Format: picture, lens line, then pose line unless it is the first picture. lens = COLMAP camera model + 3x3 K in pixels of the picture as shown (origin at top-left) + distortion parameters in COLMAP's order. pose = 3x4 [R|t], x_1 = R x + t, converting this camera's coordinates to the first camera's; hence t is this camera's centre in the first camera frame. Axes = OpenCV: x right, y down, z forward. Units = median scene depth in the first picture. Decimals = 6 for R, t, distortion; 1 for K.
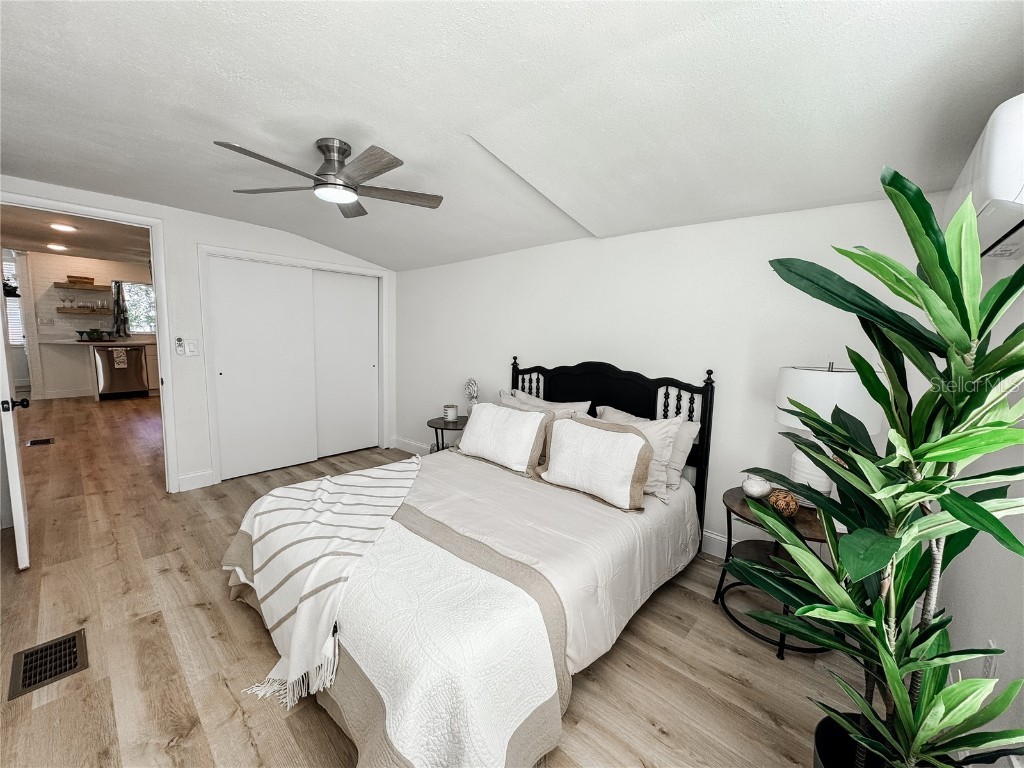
lens RADIAL K [[406.6, 0, 512.0], [0, 406.6, 384.0], [0, 0, 1]] dist [-0.010328, 0.000322]
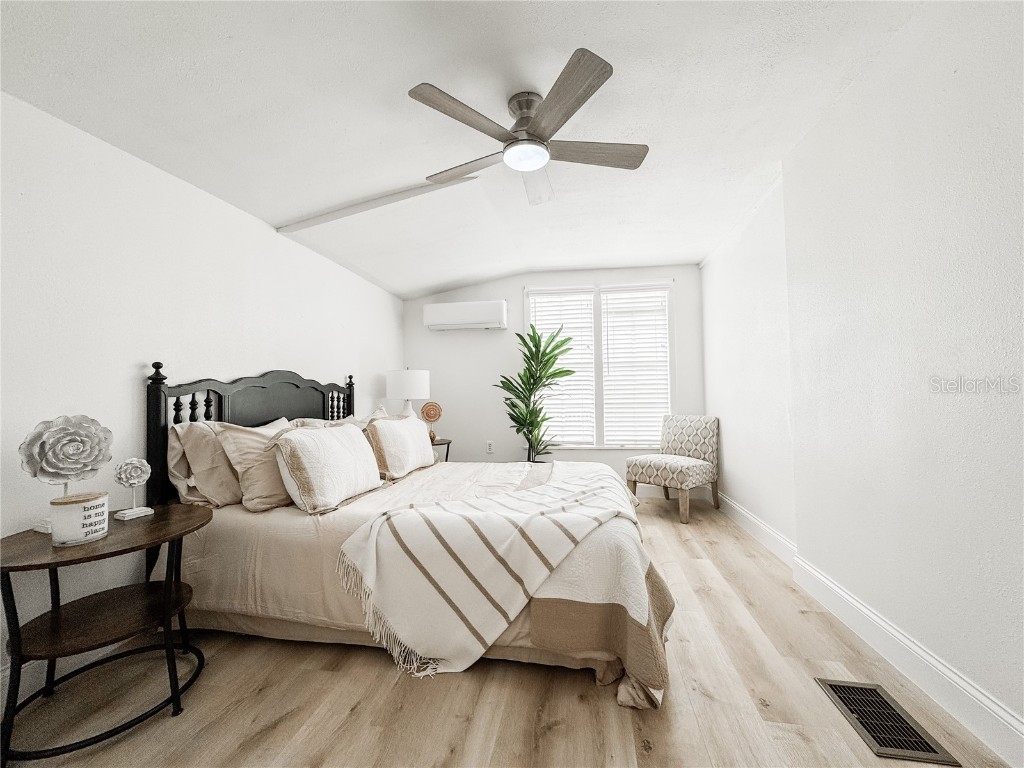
lens RADIAL K [[406.6, 0, 512.0], [0, 406.6, 384.0], [0, 0, 1]] dist [-0.010328, 0.000322]
pose [[-0.532410, -0.002040, 0.846484, -0.845421], [0.099854, 0.992864, 0.065198, -0.036373], [-0.840576, 0.119237, -0.528407, 1.135417]]
